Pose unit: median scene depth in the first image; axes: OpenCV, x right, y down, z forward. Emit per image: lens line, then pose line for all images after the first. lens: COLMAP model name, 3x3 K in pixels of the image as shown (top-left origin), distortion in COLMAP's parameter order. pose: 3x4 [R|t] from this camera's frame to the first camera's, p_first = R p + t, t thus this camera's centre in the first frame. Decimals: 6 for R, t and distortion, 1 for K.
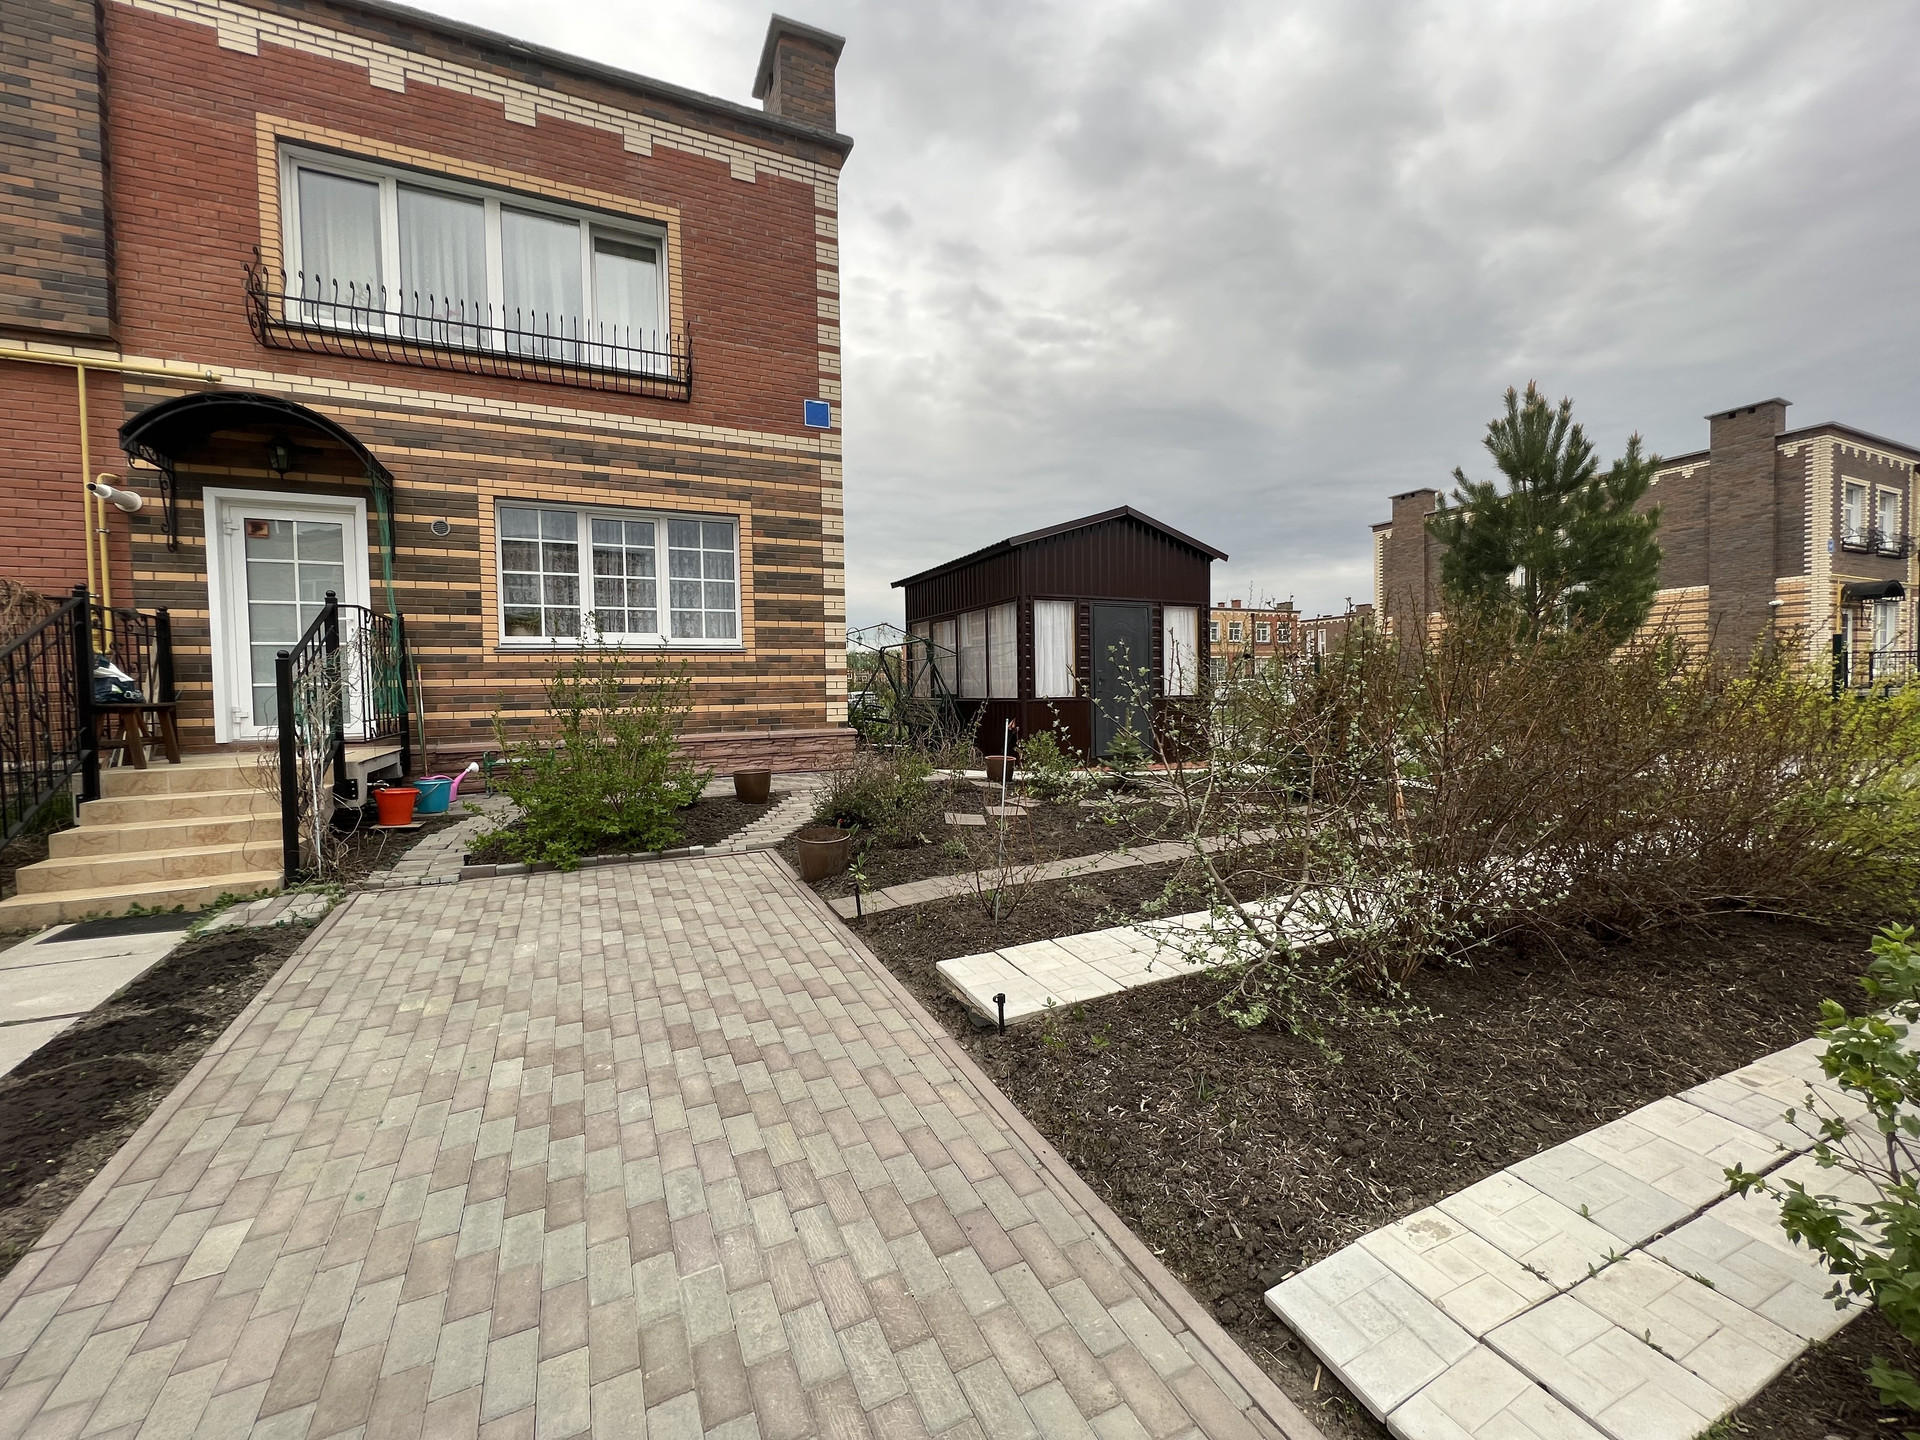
lens RADIAL K [[769.6, 0, 953.2], [0, 769.6, 694.9], [0, 0, 1]] dist [0.000640, 0.000385]
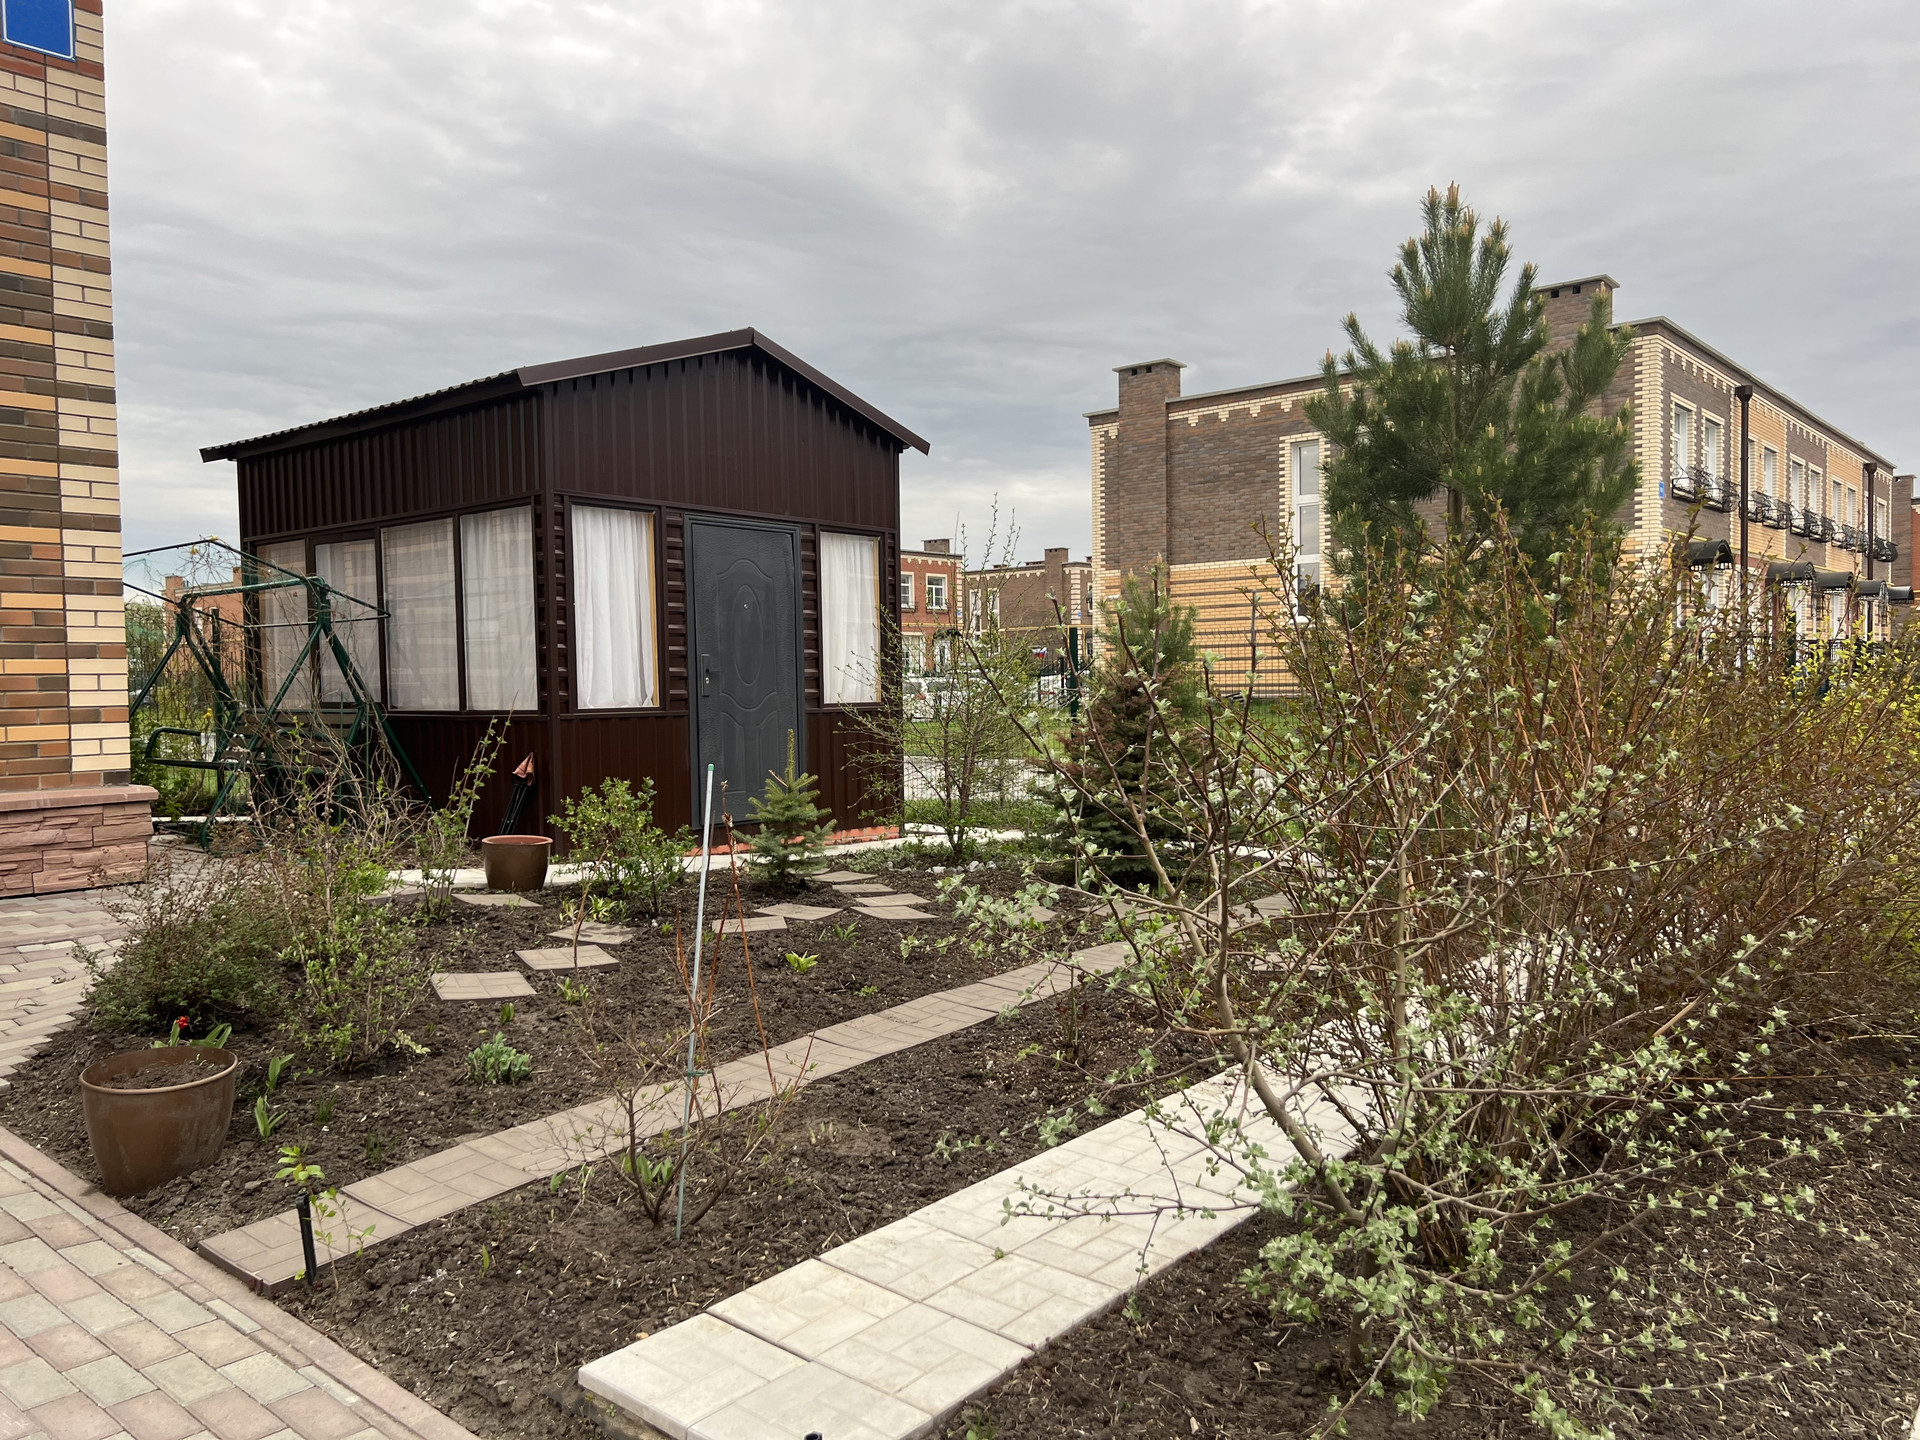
lens RADIAL K [[1441.0, 0, 965.7], [0, 1441.0, 705.2], [0, 0, 1]] dist [0.076964, -0.089783]
pose [[0.903645, -0.005974, 0.428240, -0.072964], [0.004437, 0.999980, 0.004587, -0.002306], [-0.428259, -0.002245, 0.903653, 0.095845]]
